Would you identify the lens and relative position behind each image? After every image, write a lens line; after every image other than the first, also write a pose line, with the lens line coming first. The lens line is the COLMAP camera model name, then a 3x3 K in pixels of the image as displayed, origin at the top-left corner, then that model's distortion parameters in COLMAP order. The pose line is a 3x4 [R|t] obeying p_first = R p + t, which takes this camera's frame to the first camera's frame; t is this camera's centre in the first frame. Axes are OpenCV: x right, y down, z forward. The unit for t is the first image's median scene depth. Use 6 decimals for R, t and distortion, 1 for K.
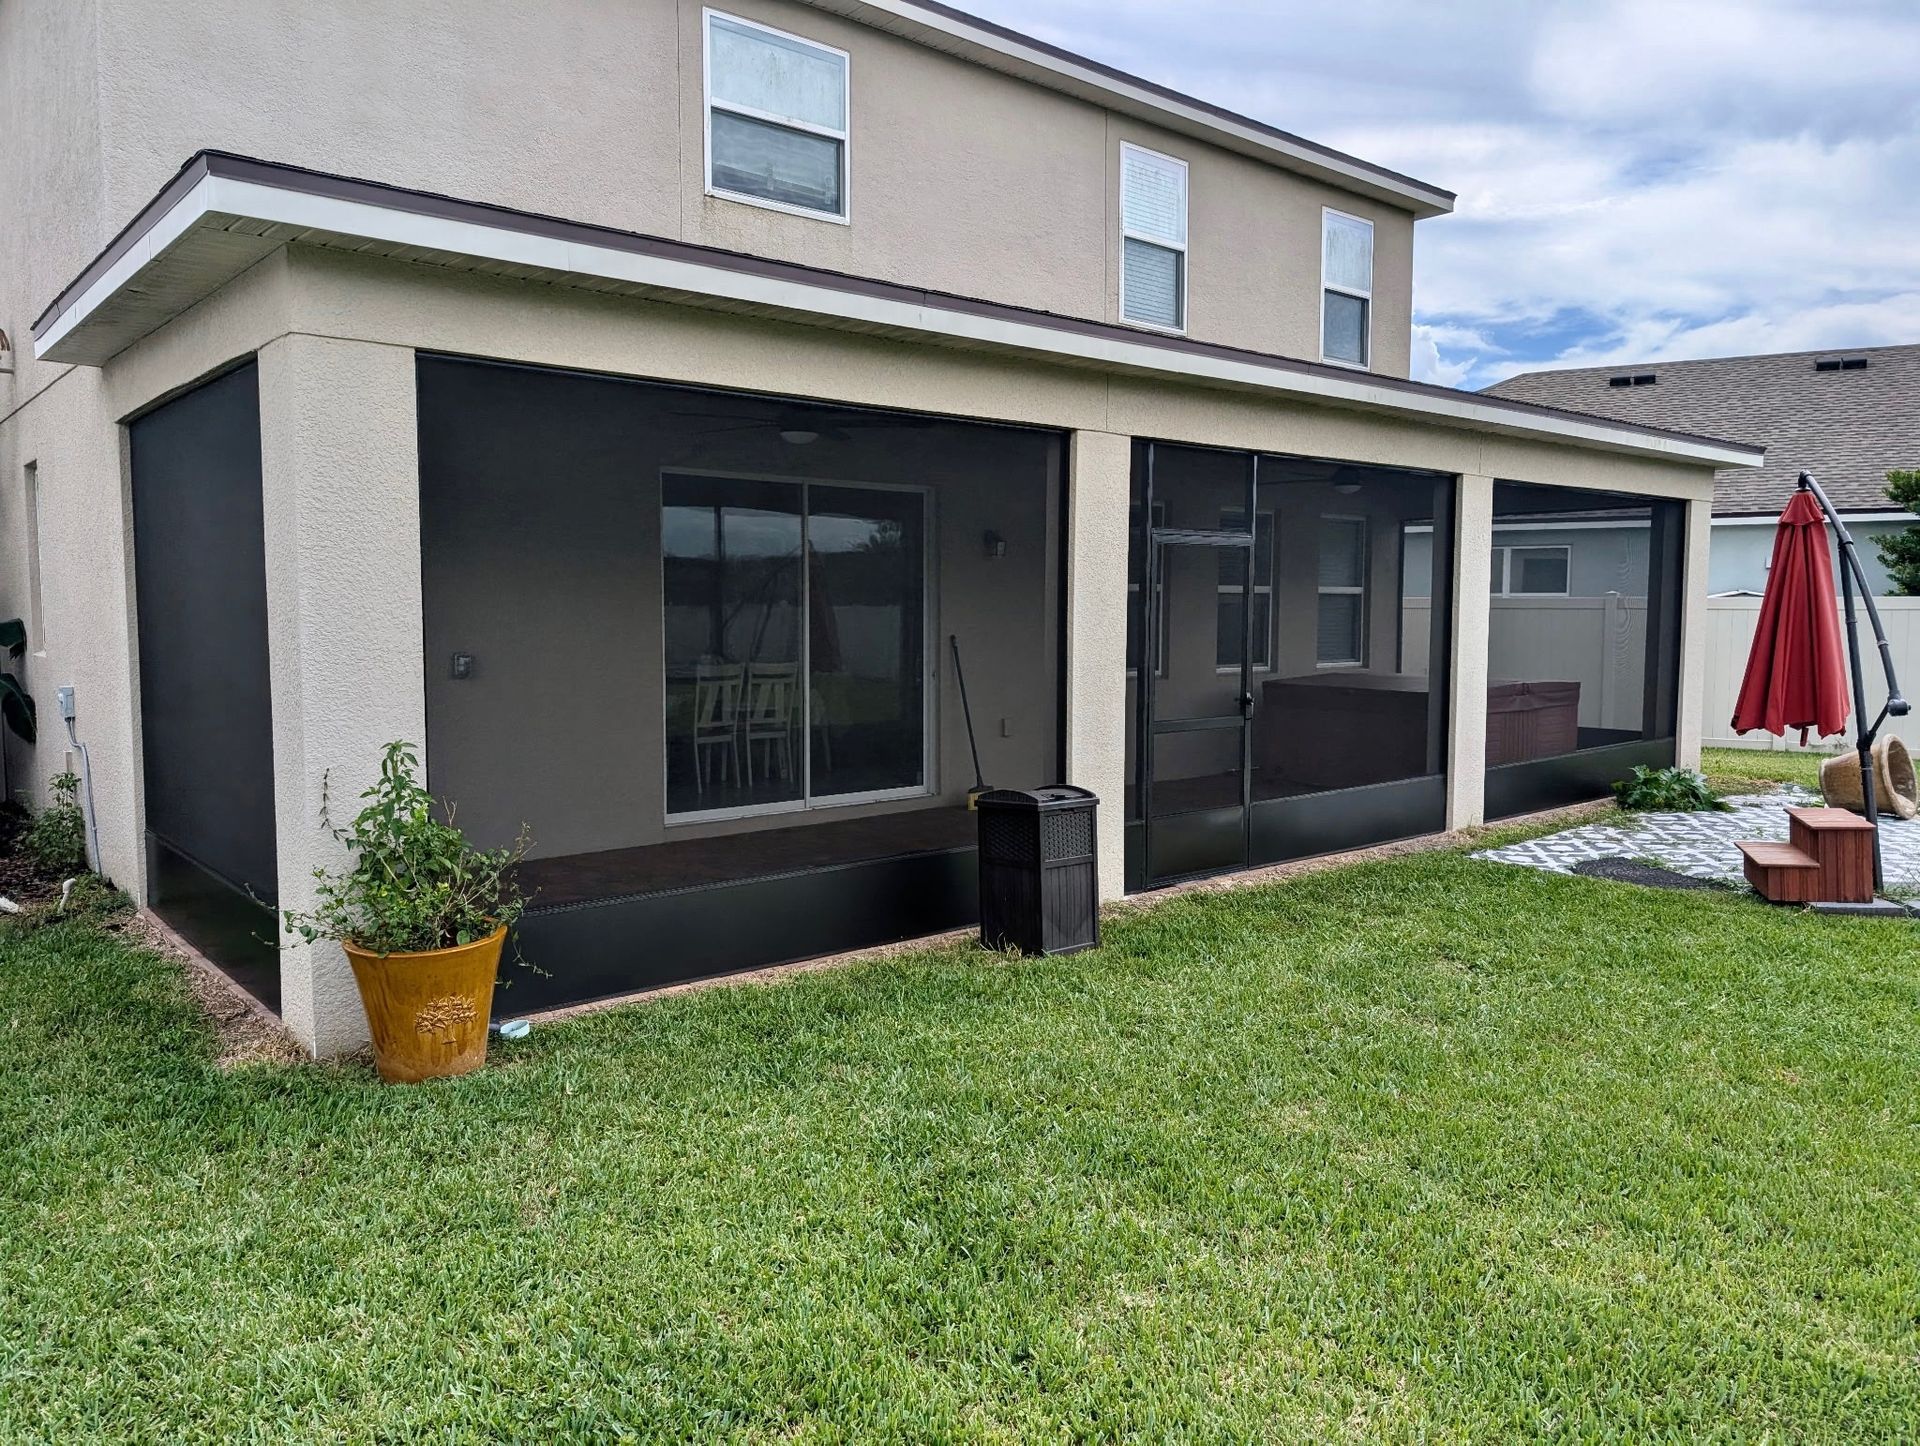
lens RADIAL K [[1356.9, 0, 959.6], [0, 1356.9, 725.1], [0, 0, 1]] dist [0.031396, 0.002245]
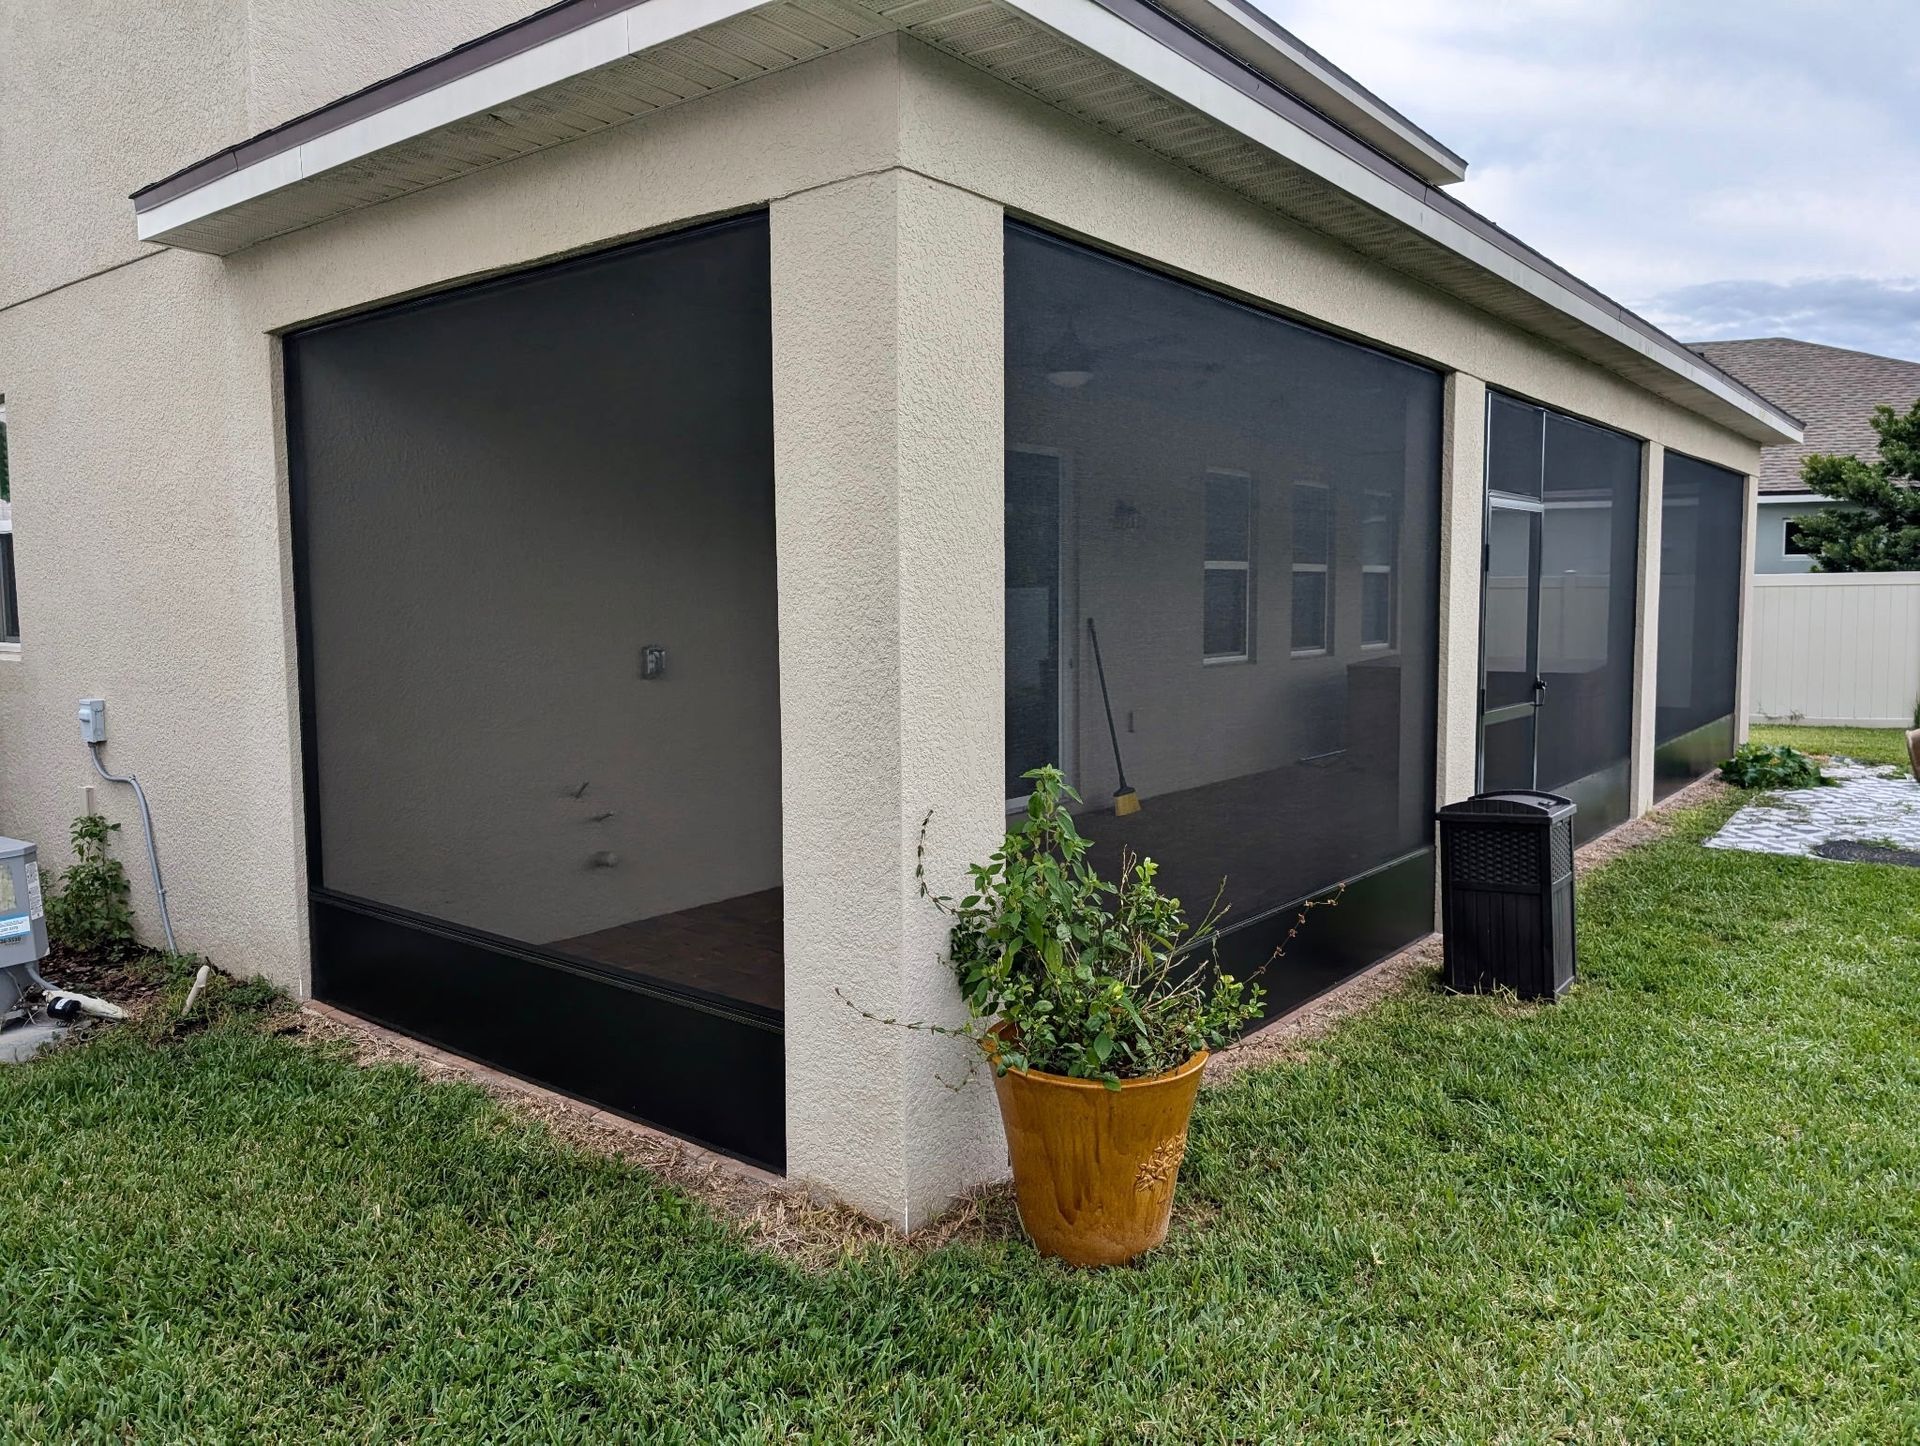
lens RADIAL K [[1356.9, 0, 959.3], [0, 1356.9, 716.8], [0, 0, 1]] dist [0.031396, 0.002245]
pose [[0.982140, -0.026144, 0.186327, -0.341978], [0.025938, 0.999657, 0.003543, -0.010070], [-0.186356, 0.001353, 0.982481, 0.194109]]
